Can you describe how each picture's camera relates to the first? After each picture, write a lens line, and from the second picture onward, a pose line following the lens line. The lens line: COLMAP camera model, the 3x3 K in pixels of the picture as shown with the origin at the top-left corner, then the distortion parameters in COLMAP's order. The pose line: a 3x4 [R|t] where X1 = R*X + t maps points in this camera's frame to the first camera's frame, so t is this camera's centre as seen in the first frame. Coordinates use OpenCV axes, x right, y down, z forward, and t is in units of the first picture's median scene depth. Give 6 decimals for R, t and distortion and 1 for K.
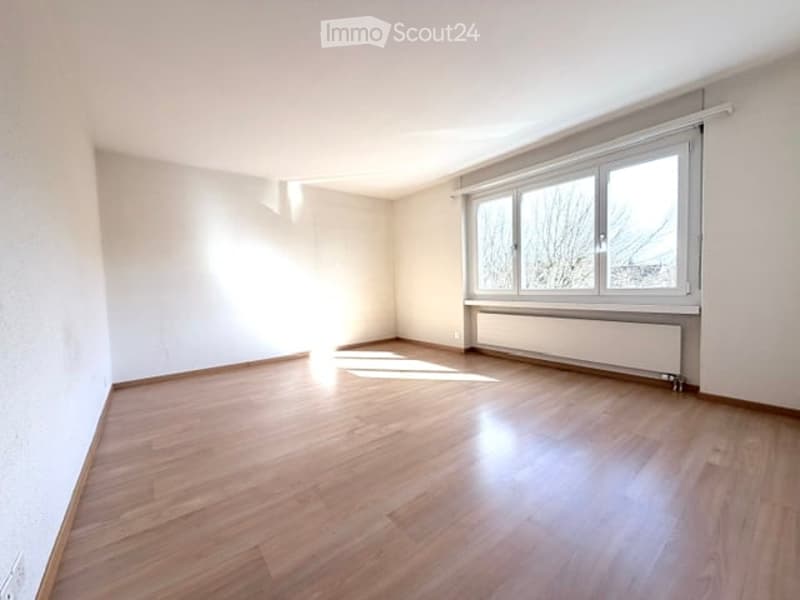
lens RADIAL K [[352.3, 0, 400.0], [0, 352.3, 300.0], [0, 0, 1]] dist [0.002668, 0.000570]
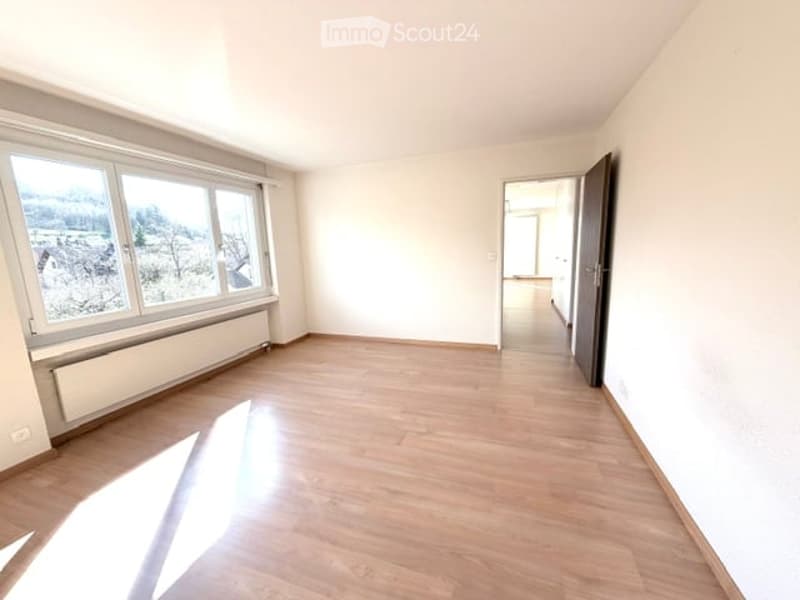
lens RADIAL K [[322.0, 0, 400.0], [0, 322.0, 300.0], [0, 0, 1]] dist [-0.000032, -0.000008]
pose [[-0.567403, -0.095532, 0.817880, -0.705234], [0.071680, 0.983747, 0.164634, -0.162130], [-0.820314, 0.152039, -0.551333, 1.270176]]
